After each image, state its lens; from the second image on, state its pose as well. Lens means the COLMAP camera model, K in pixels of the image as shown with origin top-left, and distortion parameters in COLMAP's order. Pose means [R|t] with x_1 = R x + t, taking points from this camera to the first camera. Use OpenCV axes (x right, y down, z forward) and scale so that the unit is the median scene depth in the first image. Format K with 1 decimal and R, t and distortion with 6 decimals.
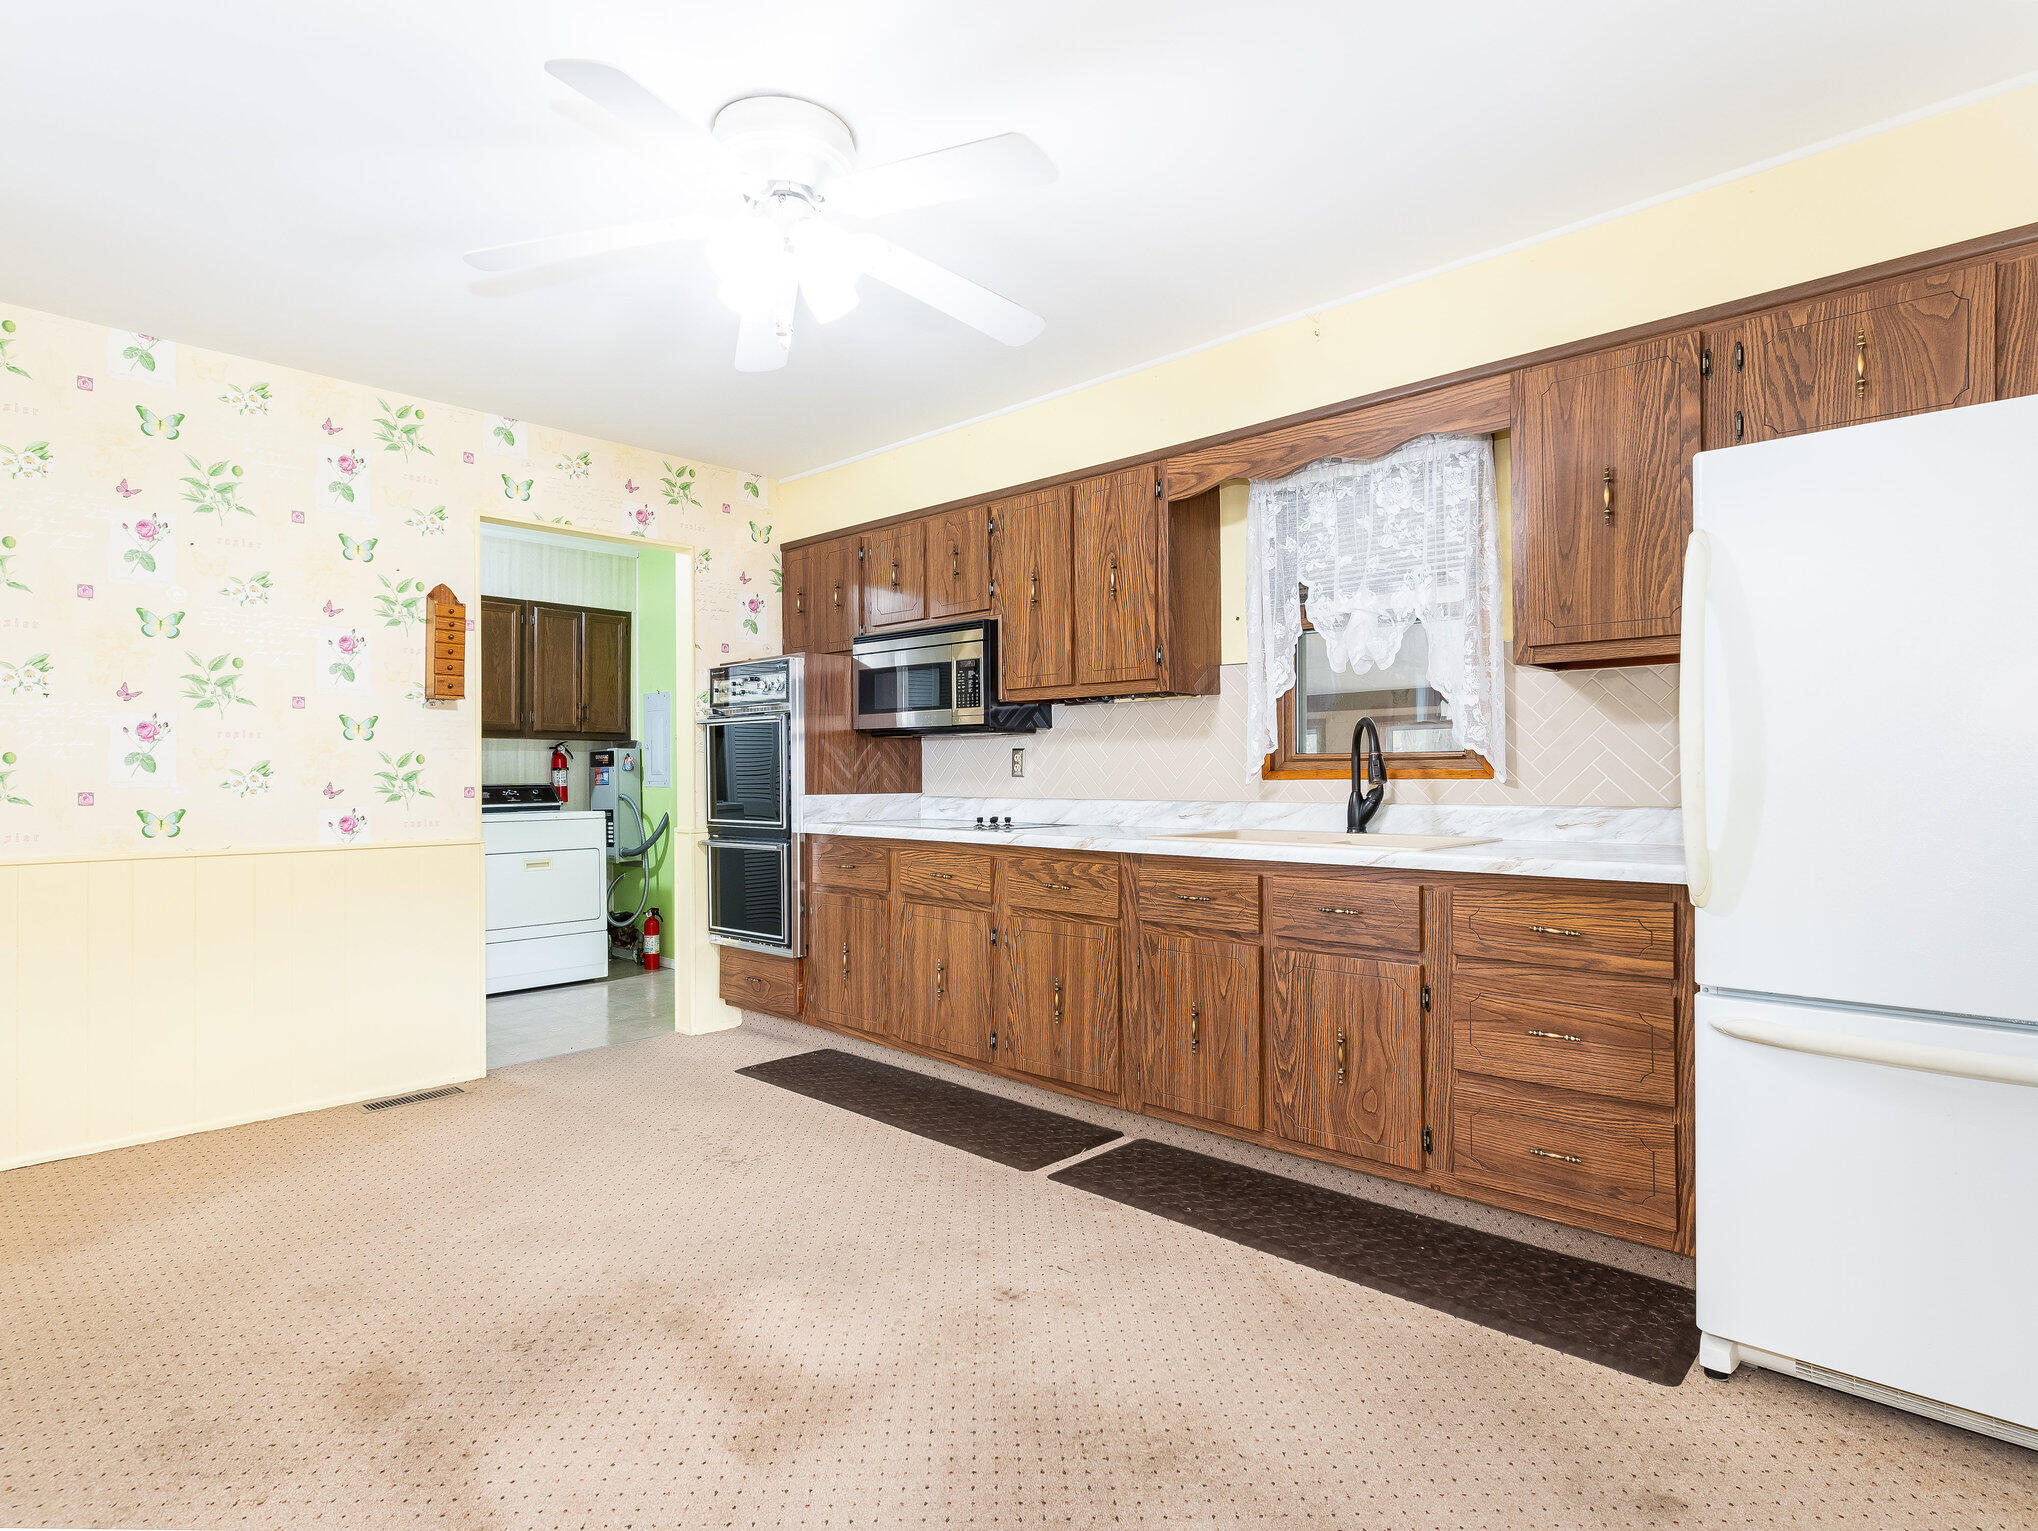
lens RADIAL K [[1104.7, 0, 1005.9], [0, 1104.7, 767.6], [0, 0, 1]] dist [-0.001170, 0.001551]
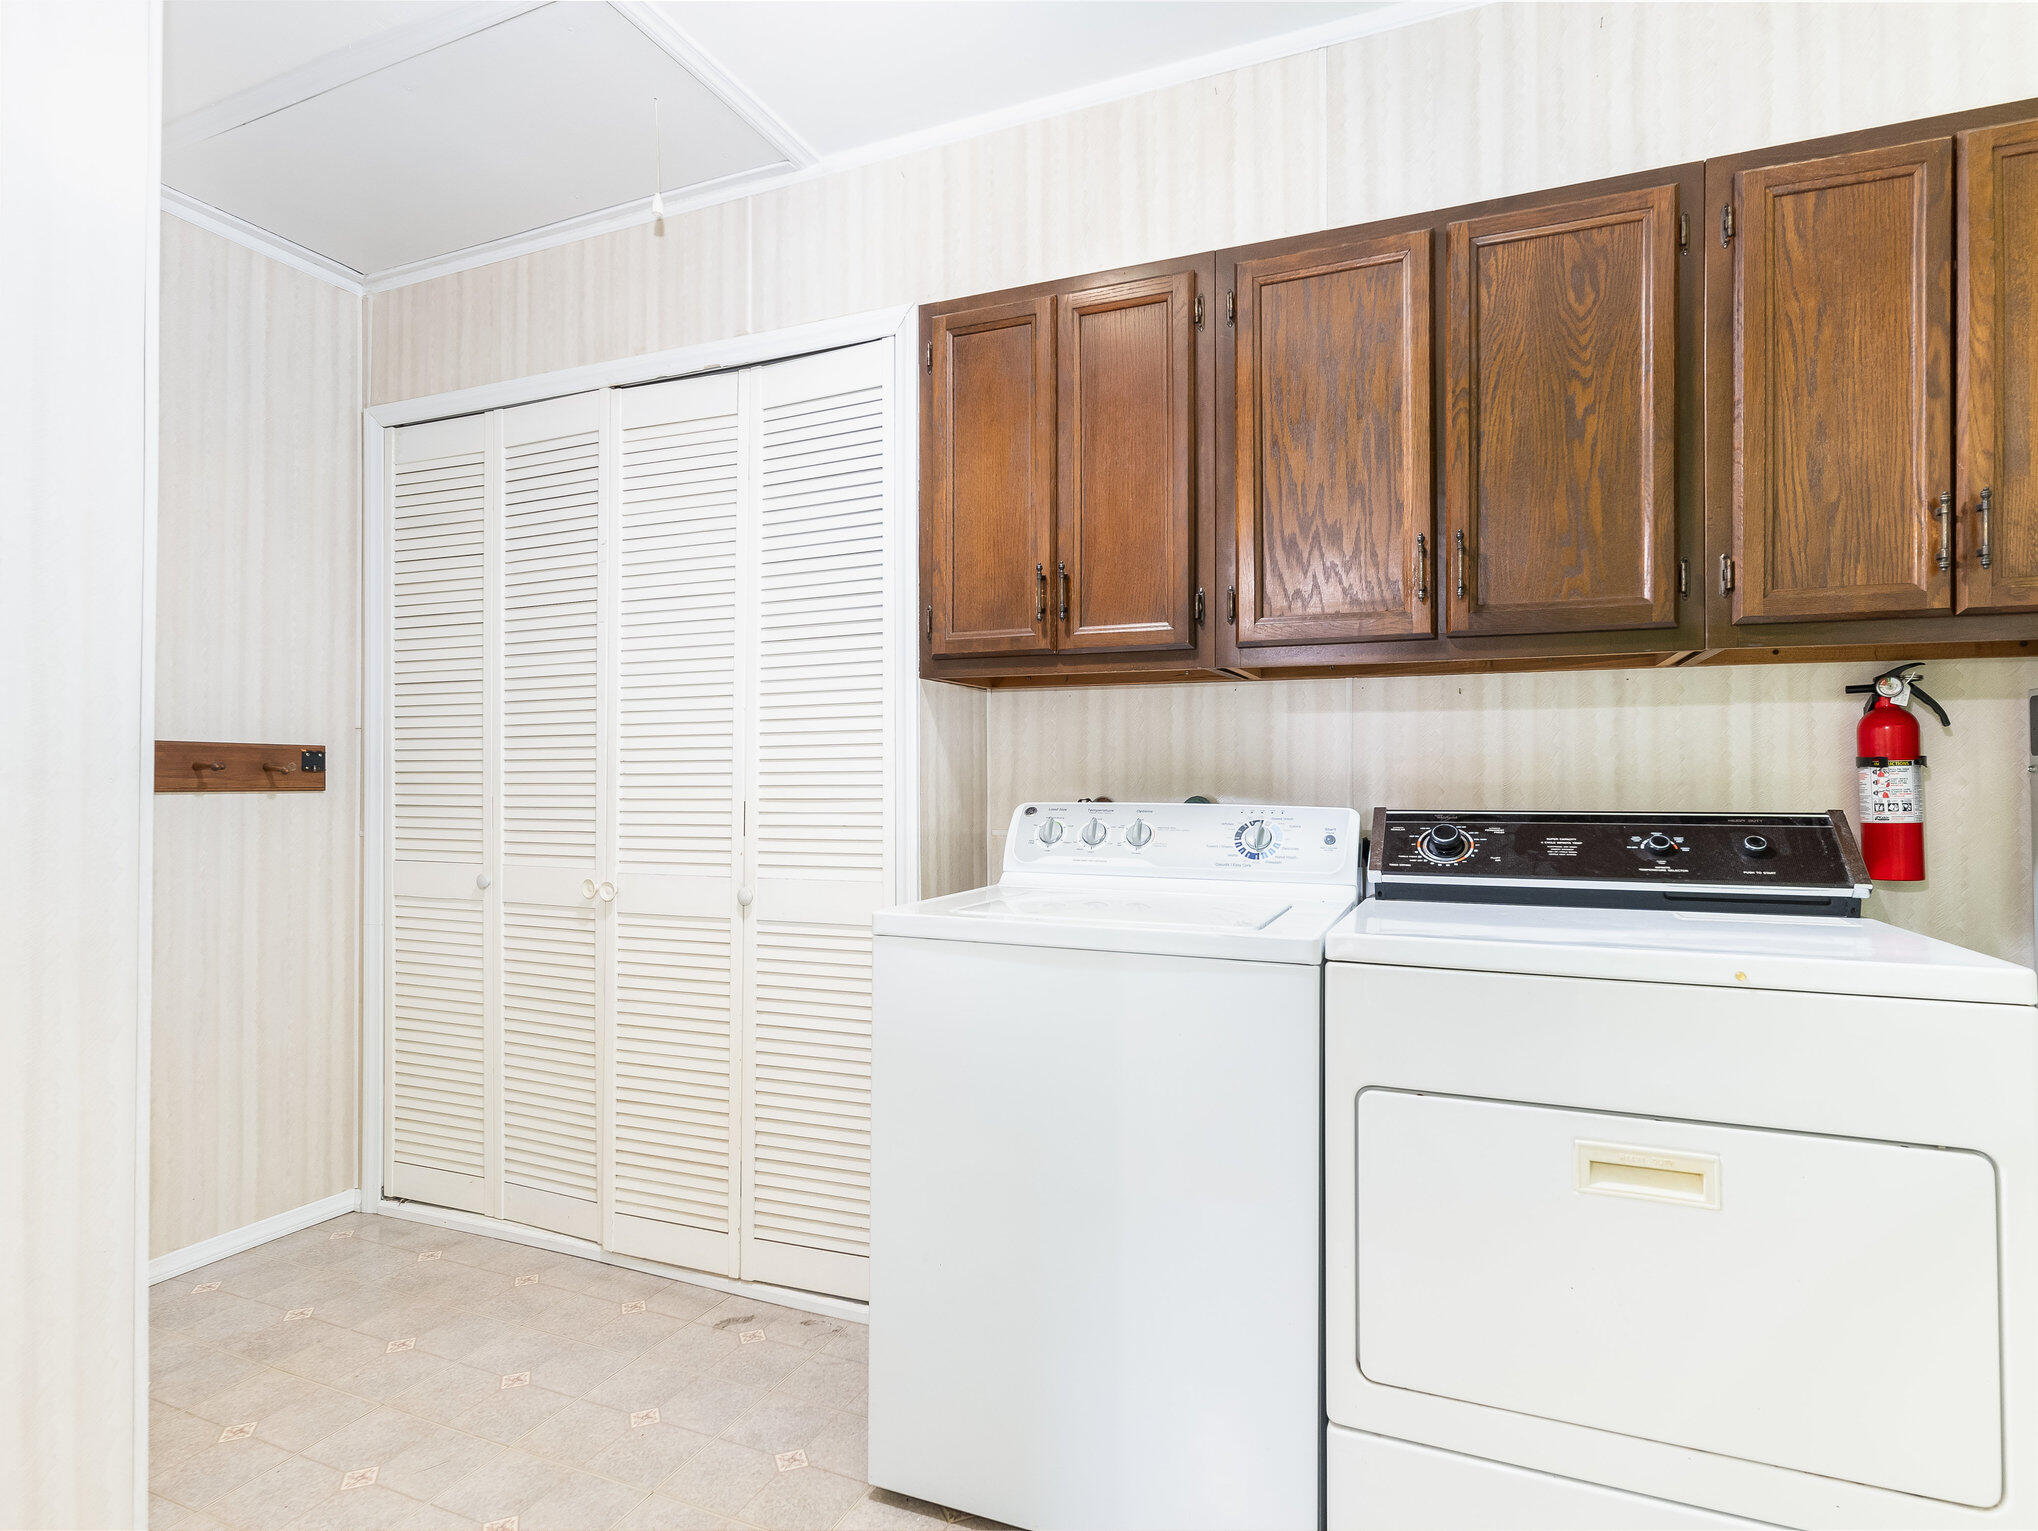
lens RADIAL K [[1104.7, 0, 1014.7], [0, 1104.7, 769.6], [0, 0, 1]] dist [-0.001170, 0.001551]
pose [[0.360766, -0.000725, -0.932656, -0.227393], [0.003965, 0.999992, 0.000756, 0.002241], [0.932648, -0.003971, 0.360766, 0.709303]]
